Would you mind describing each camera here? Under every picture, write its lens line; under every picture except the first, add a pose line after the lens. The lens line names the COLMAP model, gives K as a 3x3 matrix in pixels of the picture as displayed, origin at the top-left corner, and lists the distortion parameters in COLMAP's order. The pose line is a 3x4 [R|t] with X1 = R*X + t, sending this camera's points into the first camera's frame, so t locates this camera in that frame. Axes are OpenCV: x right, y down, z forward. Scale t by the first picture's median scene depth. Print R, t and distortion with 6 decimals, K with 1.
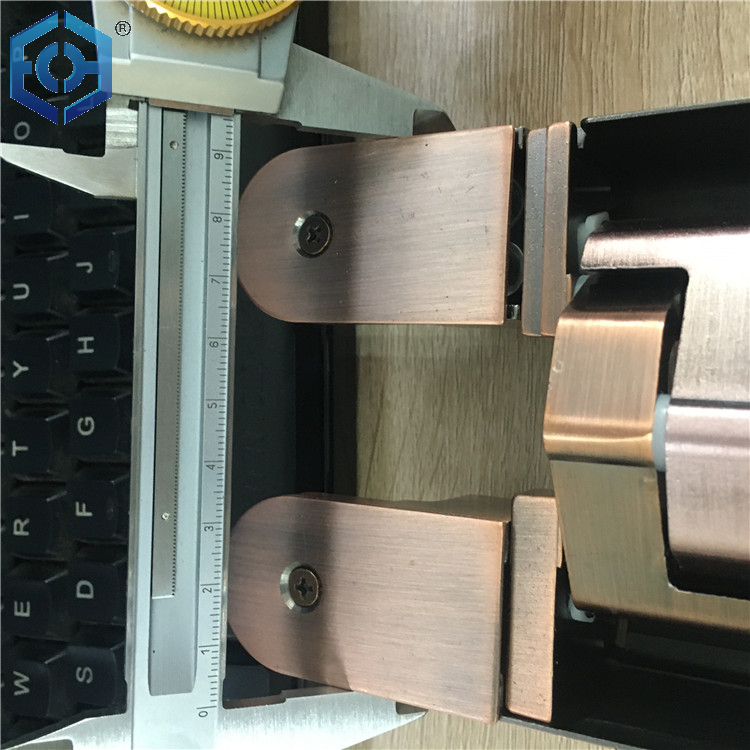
lens RADIAL K [[965.9, 0, 375.0], [0, 965.9, 375.0], [0, 0, 1]] dist [0.014101, -0.009275]
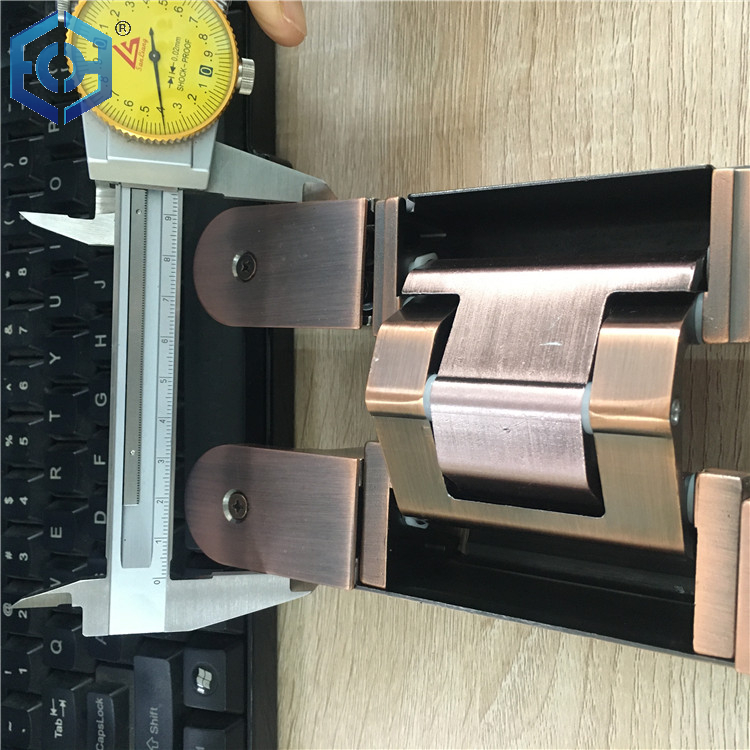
lens RADIAL K [[883.7, 0, 375.0], [0, 883.7, 375.0], [0, 0, 1]] dist [0.013924, -0.004074]
pose [[0.999326, 0.002686, -0.036600, 0.179847], [-0.002290, 0.999939, 0.010841, 0.004225], [0.036627, -0.010750, 0.999271, -0.321132]]
